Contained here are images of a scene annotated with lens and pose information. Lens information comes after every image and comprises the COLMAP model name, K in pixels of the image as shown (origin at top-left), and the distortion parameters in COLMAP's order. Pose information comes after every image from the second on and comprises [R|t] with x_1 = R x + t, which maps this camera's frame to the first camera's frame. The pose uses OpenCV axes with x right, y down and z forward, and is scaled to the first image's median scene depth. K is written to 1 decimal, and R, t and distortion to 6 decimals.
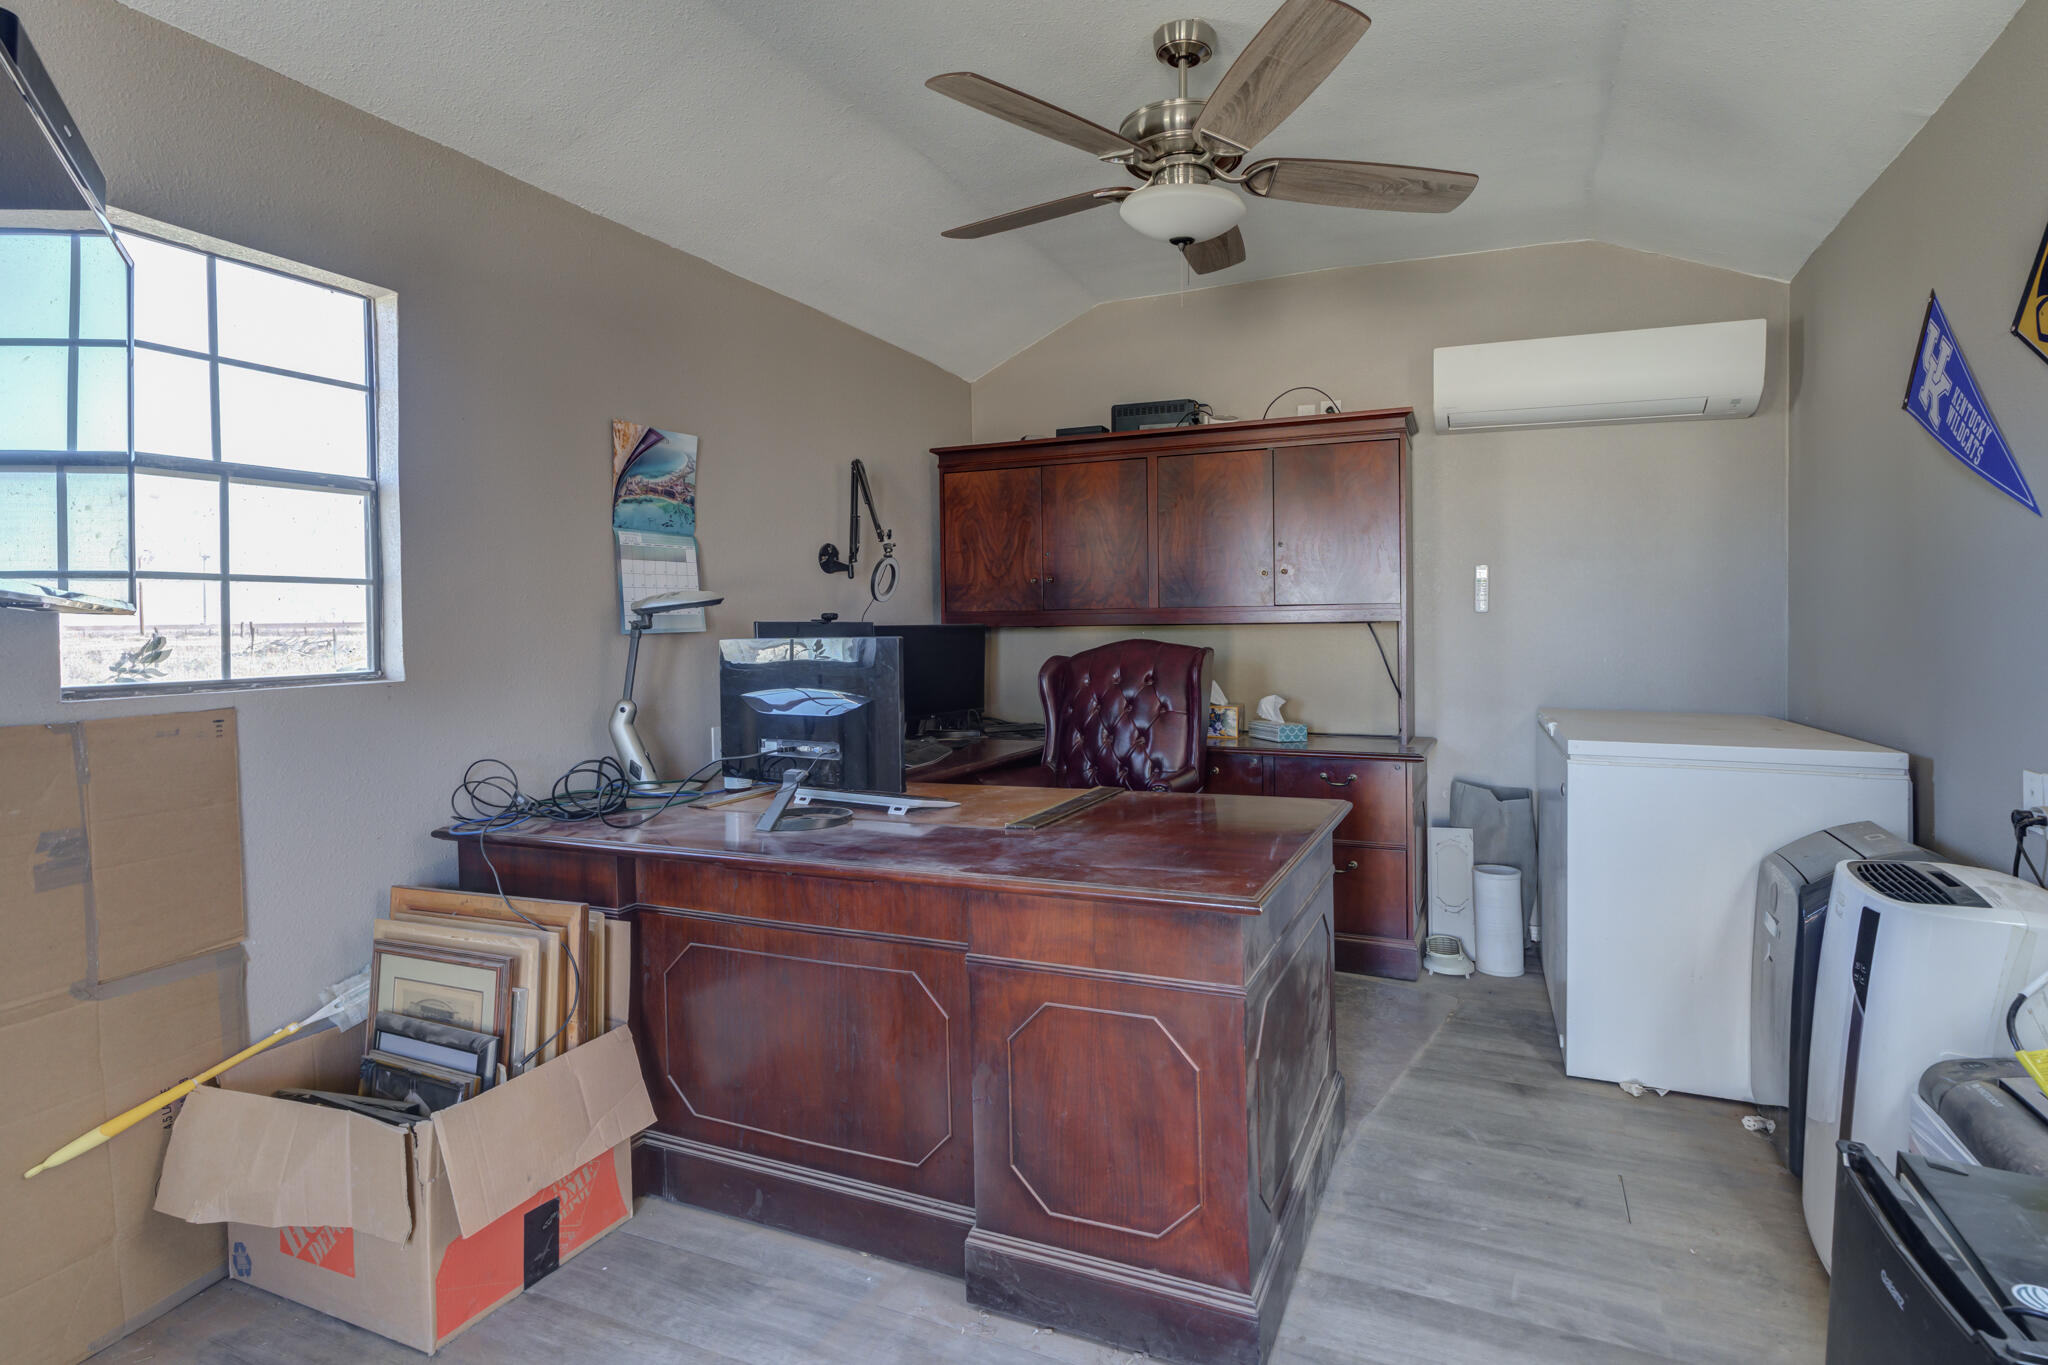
lens RADIAL K [[1052.8, 0, 1051.5], [0, 1052.8, 642.7], [0, 0, 1]] dist [-0.011233, 0.006808]
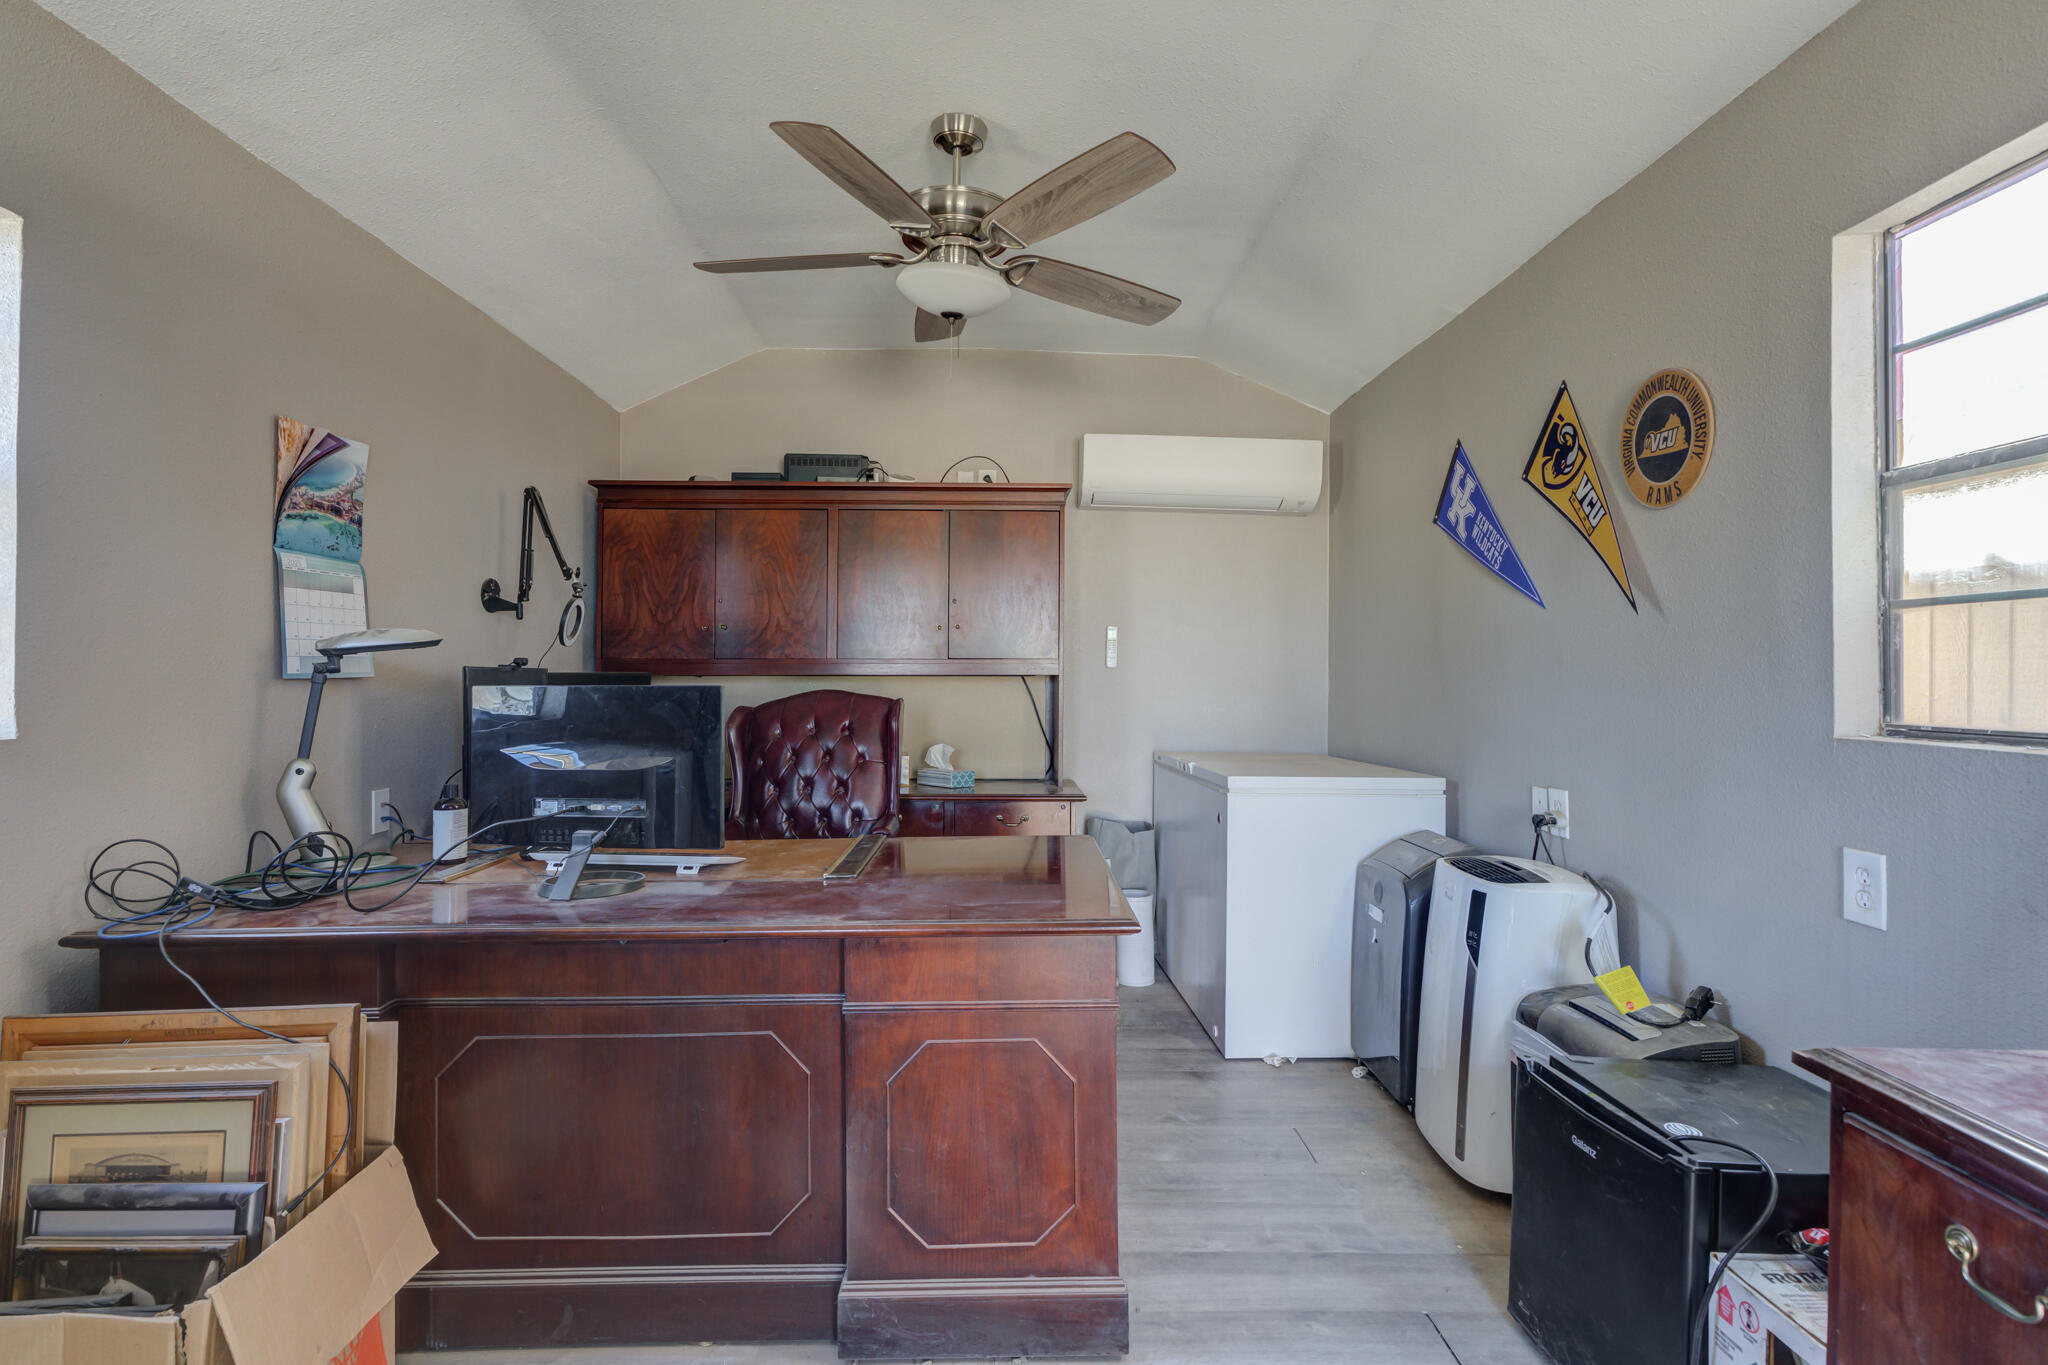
lens RADIAL K [[1052.8, 0, 1049.0], [0, 1052.8, 667.2], [0, 0, 1]] dist [-0.011233, 0.006808]
pose [[0.897816, 0.016655, 0.440055, -0.257434], [-0.005456, 0.999629, -0.026701, 0.001479], [-0.440337, 0.021572, 0.897574, 0.008704]]
